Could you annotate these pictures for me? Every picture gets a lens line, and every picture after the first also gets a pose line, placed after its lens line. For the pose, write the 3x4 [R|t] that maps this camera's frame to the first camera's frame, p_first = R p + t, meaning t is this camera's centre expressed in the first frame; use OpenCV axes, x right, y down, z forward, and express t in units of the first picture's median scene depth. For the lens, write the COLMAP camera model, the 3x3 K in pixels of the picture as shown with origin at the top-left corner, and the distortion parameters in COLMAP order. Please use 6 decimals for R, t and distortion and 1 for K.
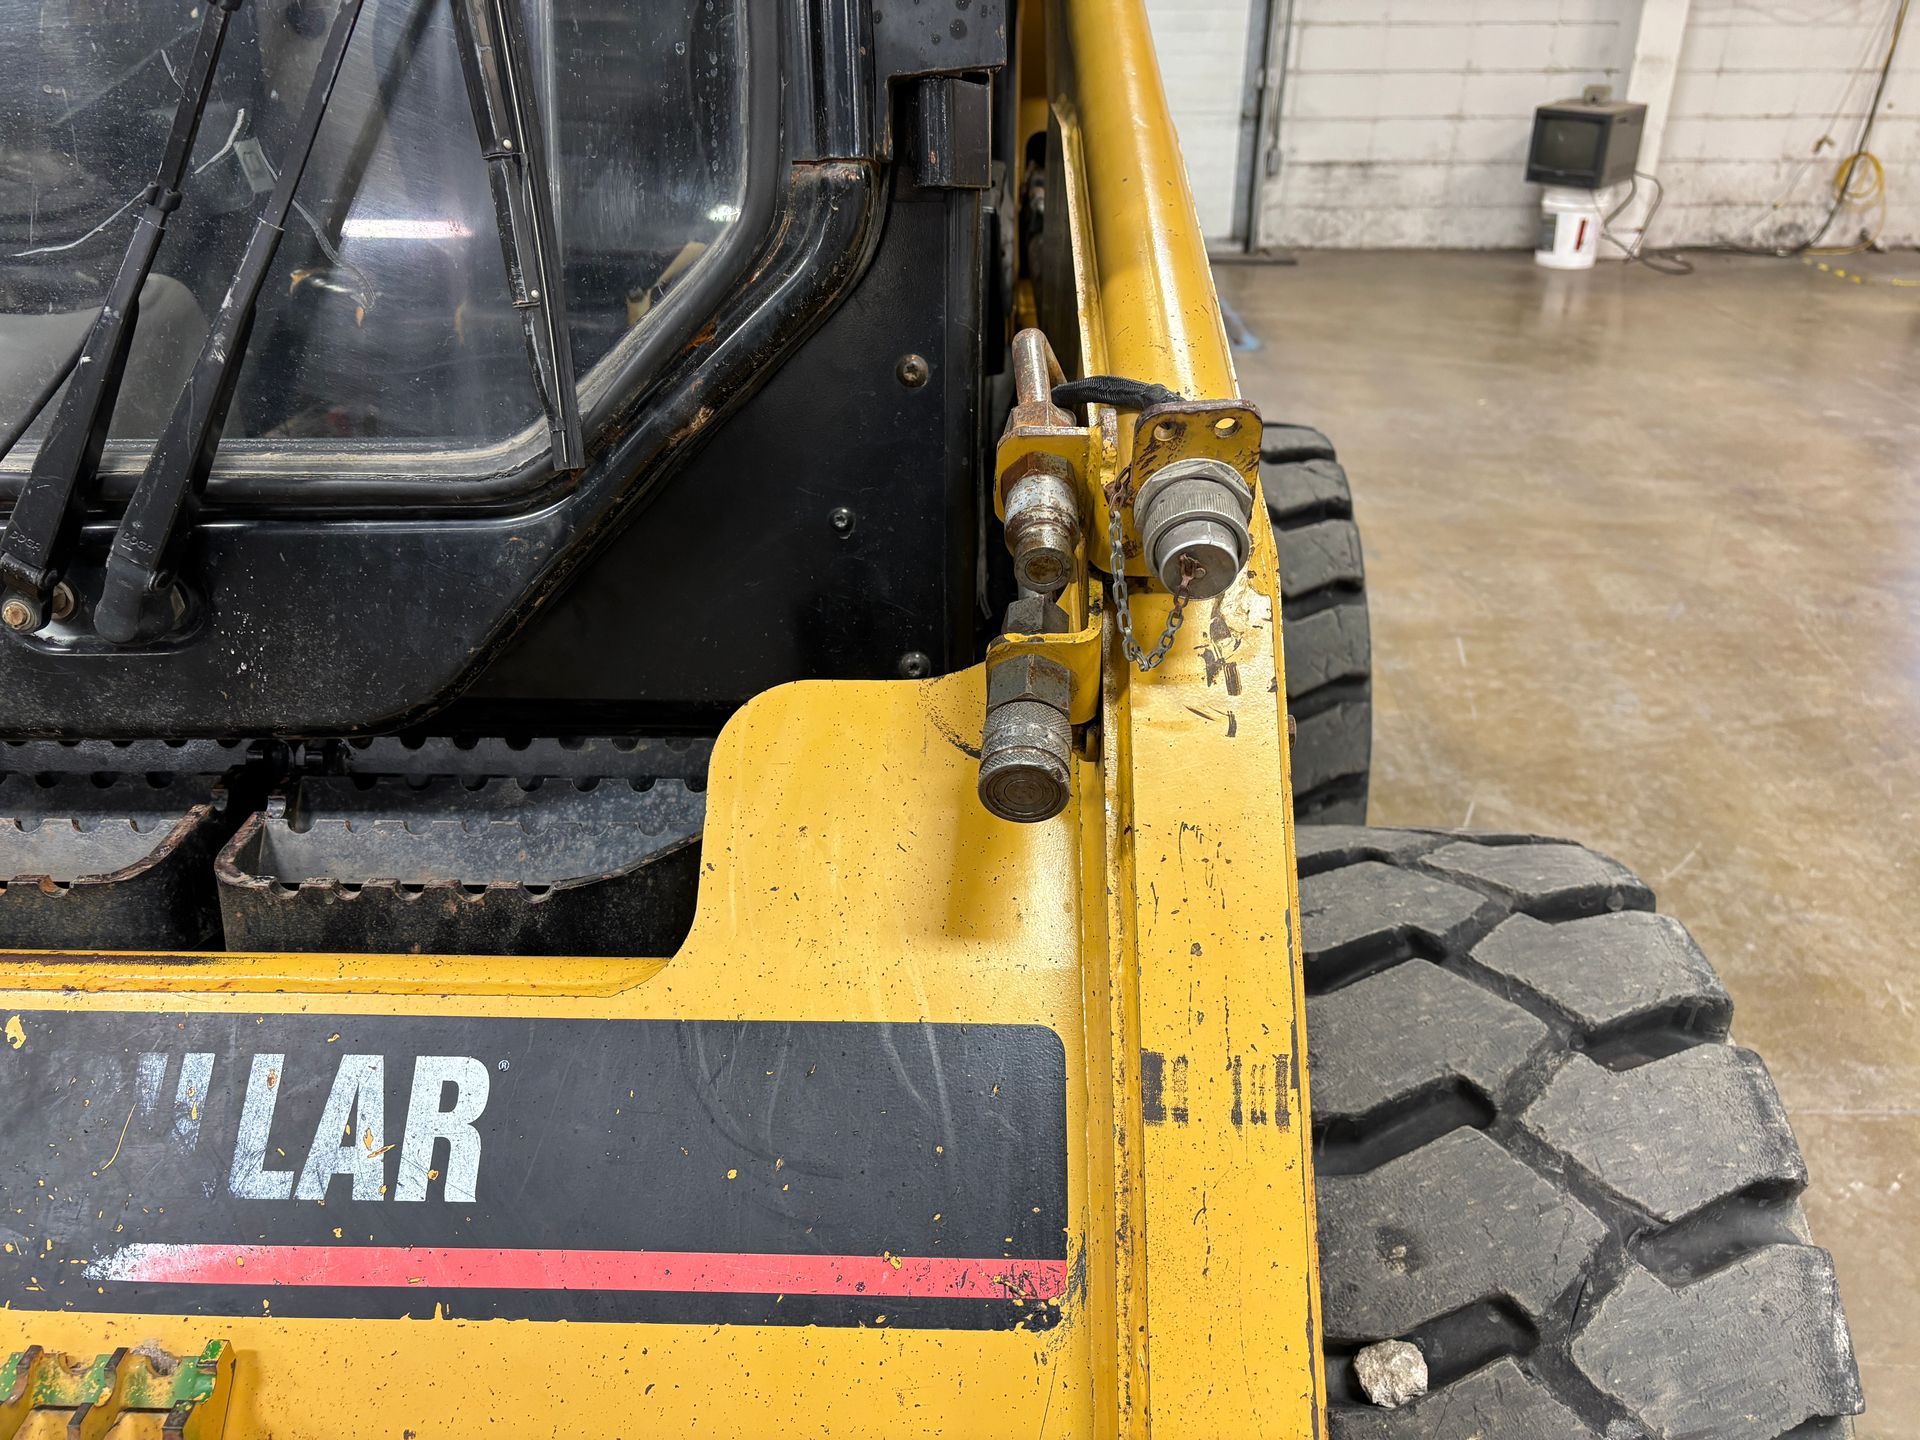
lens RADIAL K [[1452.3, 0, 952.0], [0, 1452.3, 705.0], [0, 0, 1]] dist [0.046304, -0.041520]
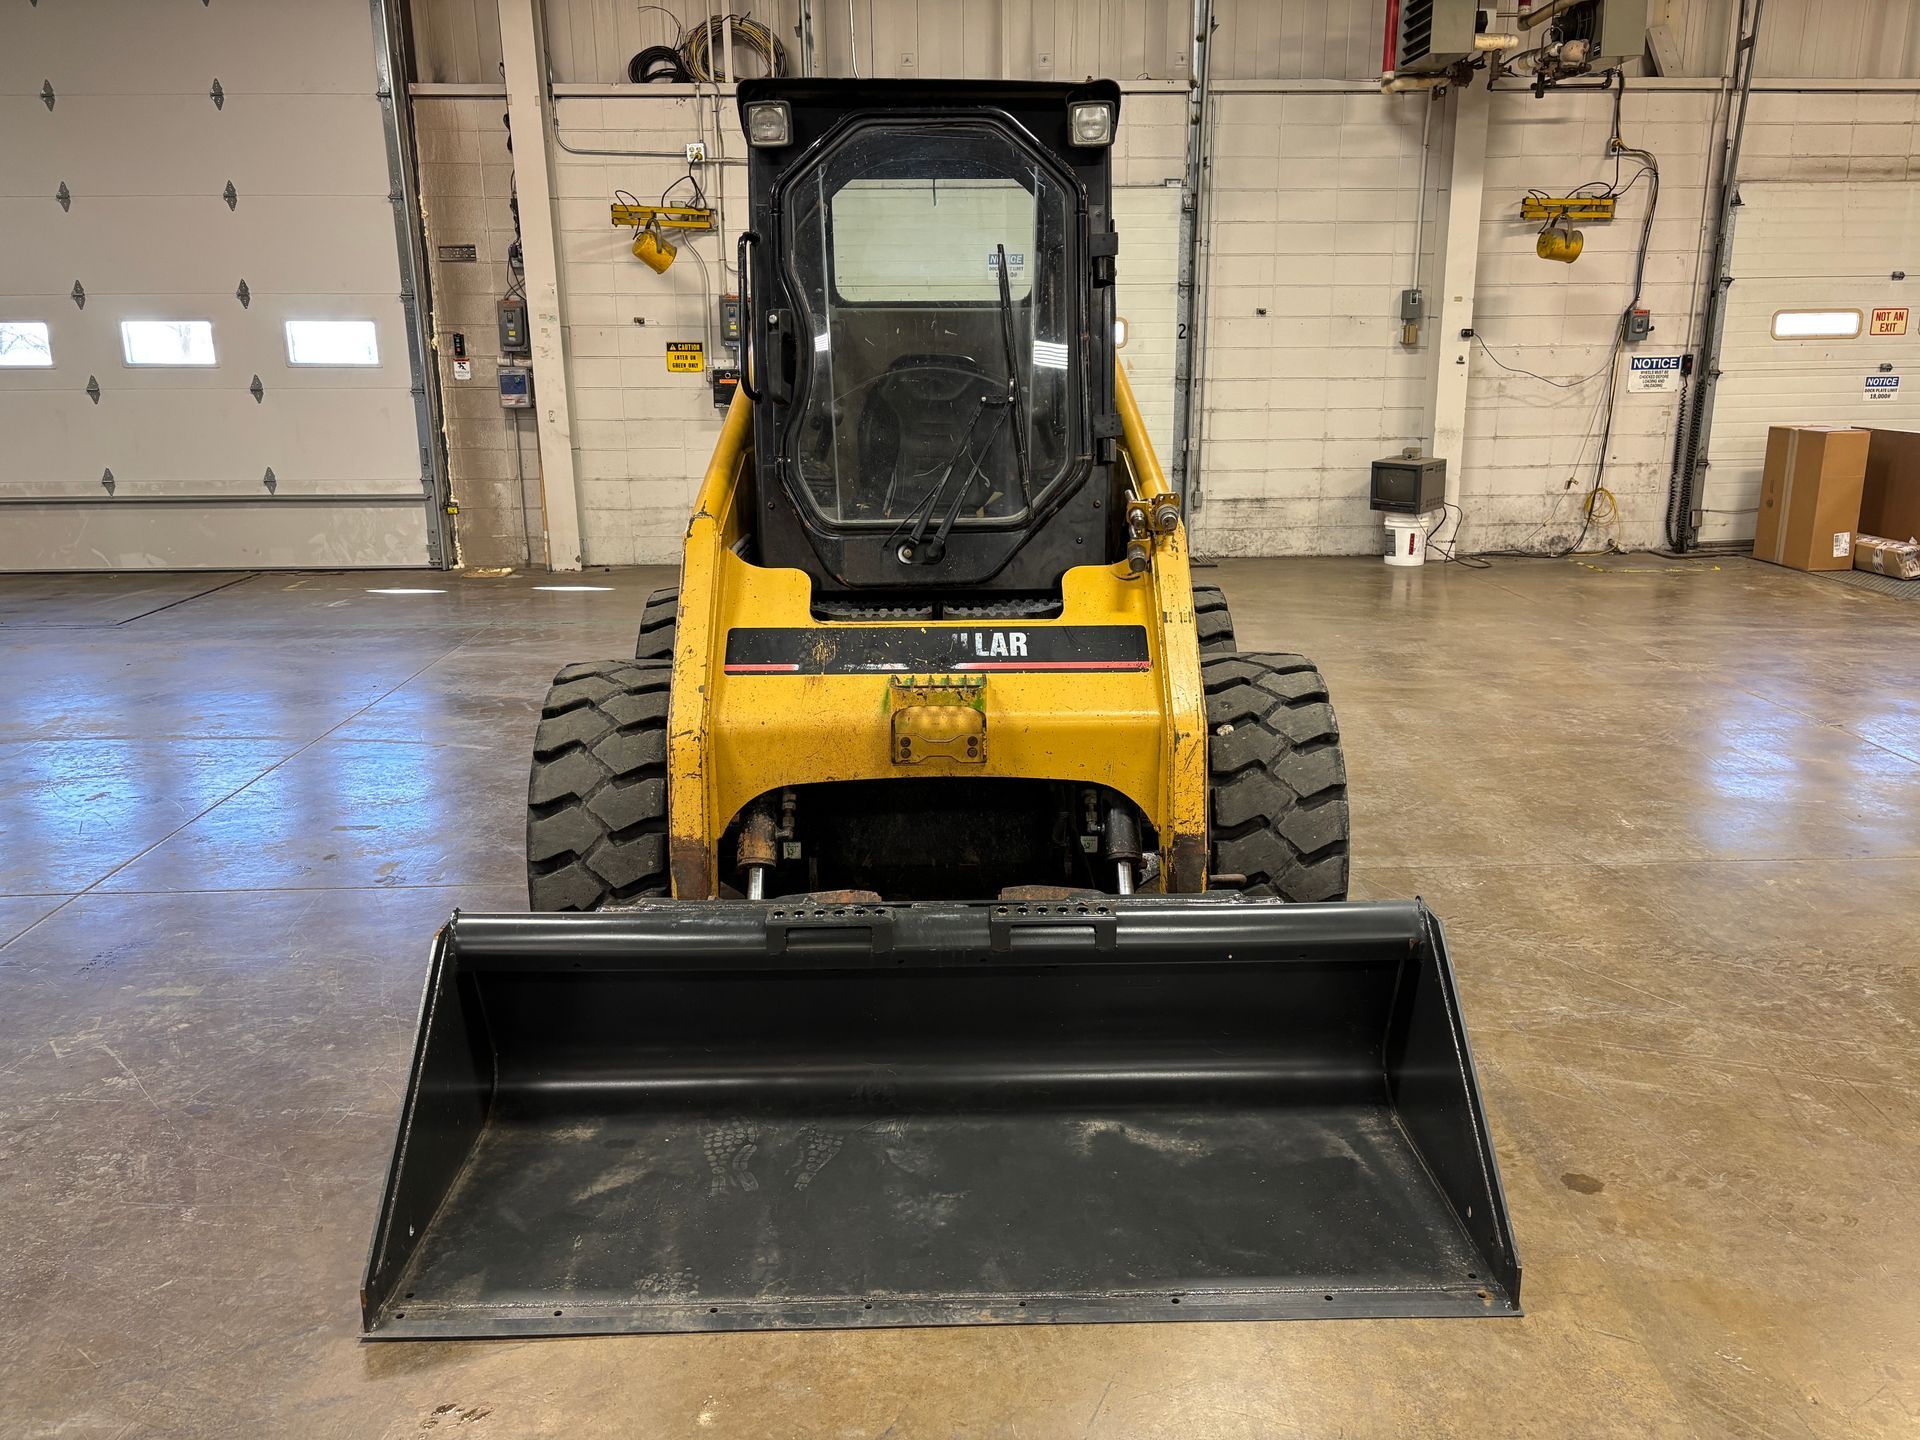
lens RADIAL K [[1444.4, 0, 976.0], [0, 1444.4, 709.0], [0, 0, 1]] dist [0.028999, -0.000094]
pose [[0.998811, -0.020084, 0.044429, -0.066717], [0.029622, 0.973733, -0.225759, 0.148746], [-0.038728, 0.226806, 0.973170, -0.338327]]
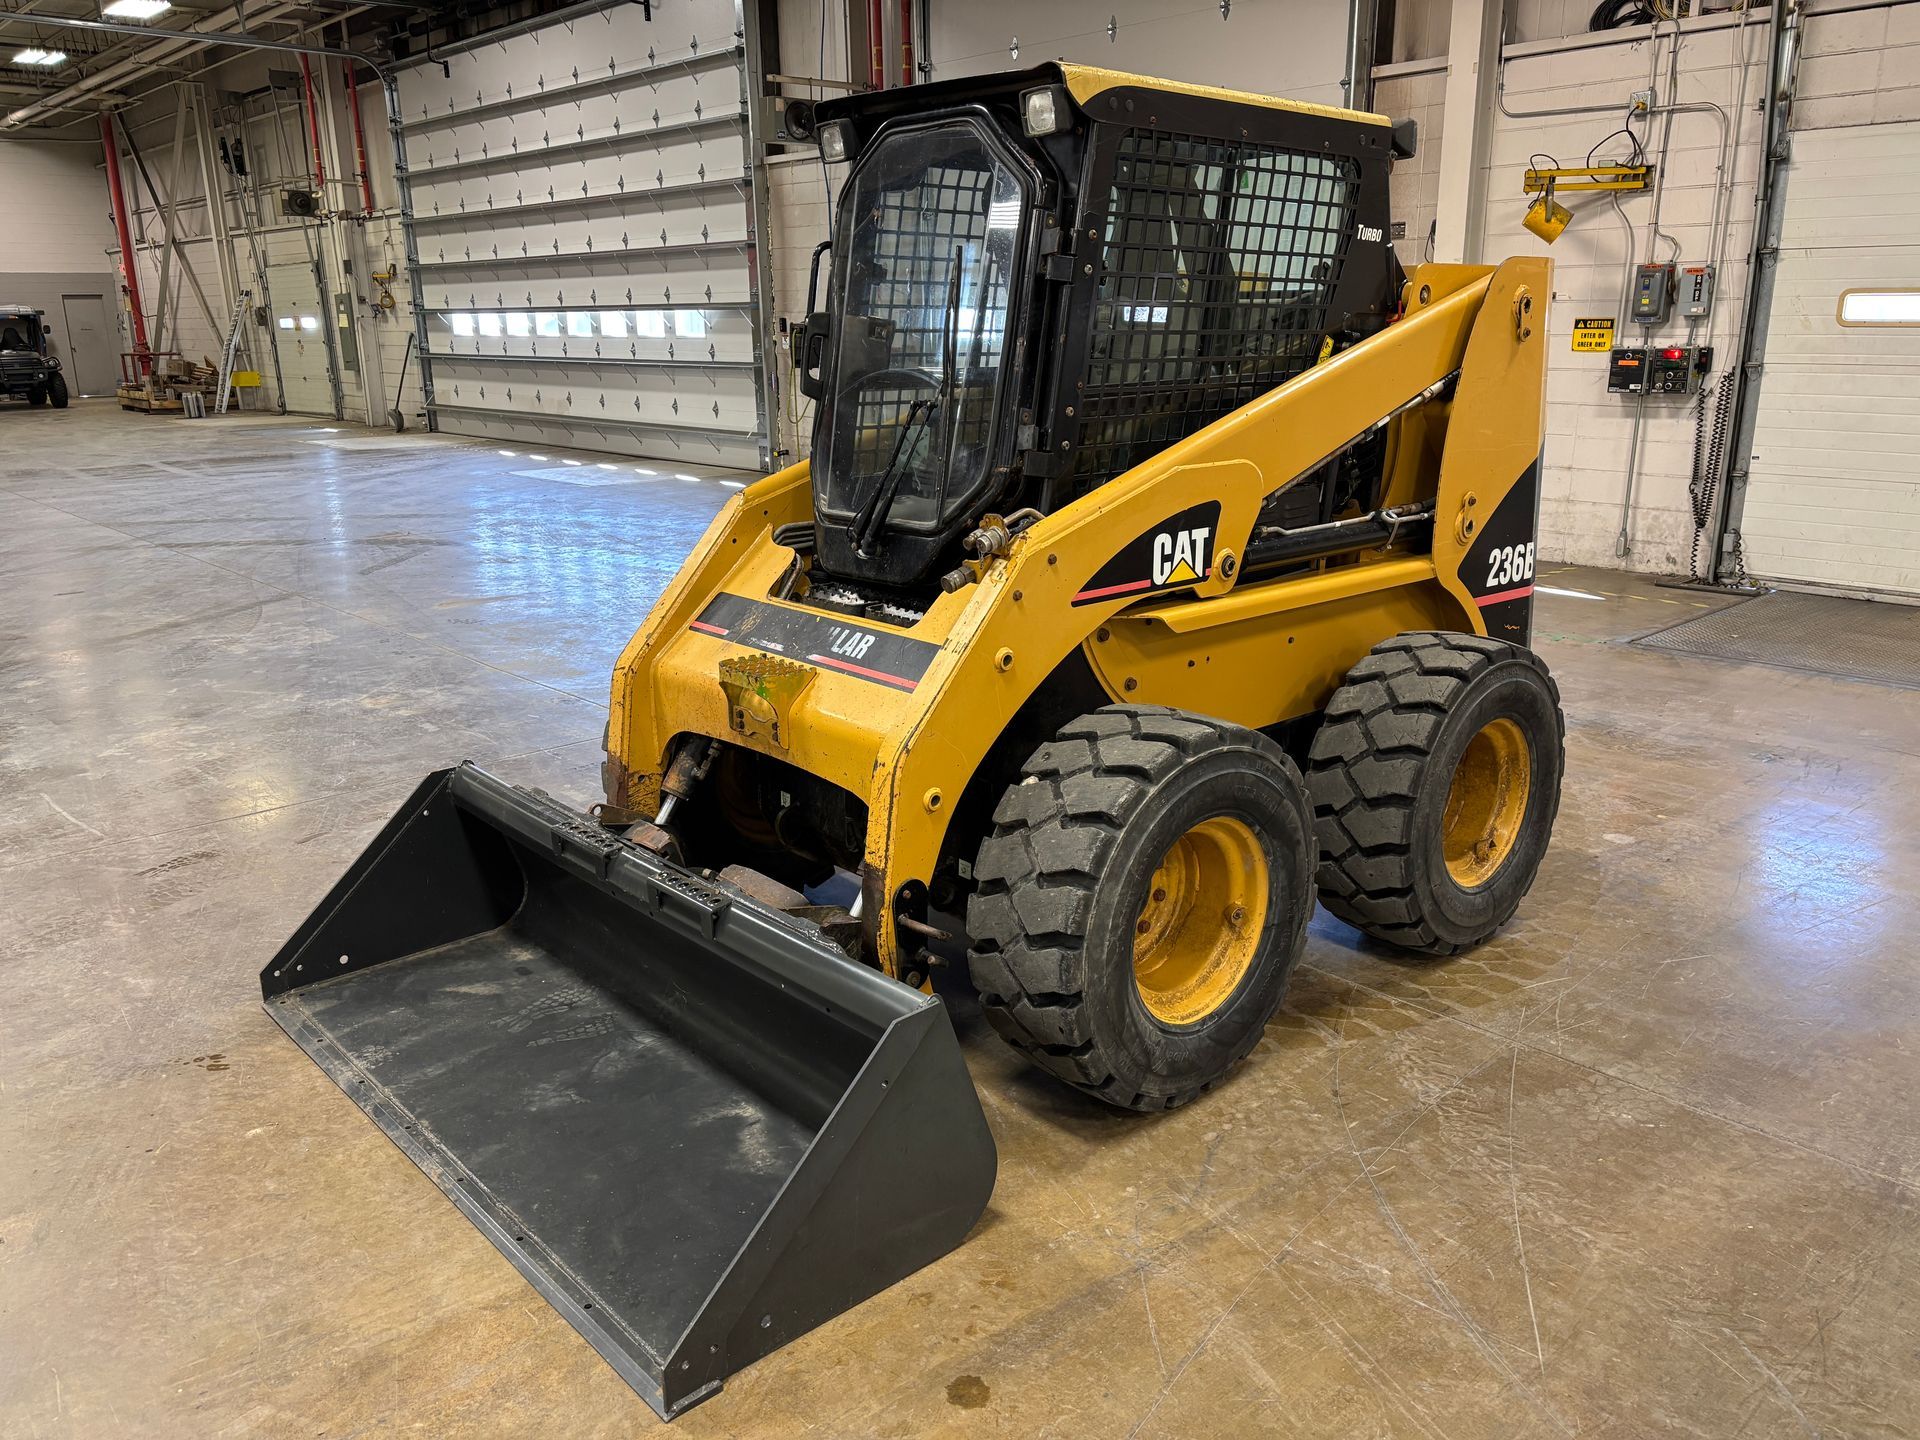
lens RADIAL K [[1453.7, 0, 975.5], [0, 1453.7, 722.7], [0, 0, 1]] dist [0.030848, -0.004681]
pose [[0.691231, 0.187972, -0.697758, 0.316736], [-0.324502, 0.943488, -0.067296, 0.069725], [0.645677, 0.272941, 0.713165, -0.203041]]
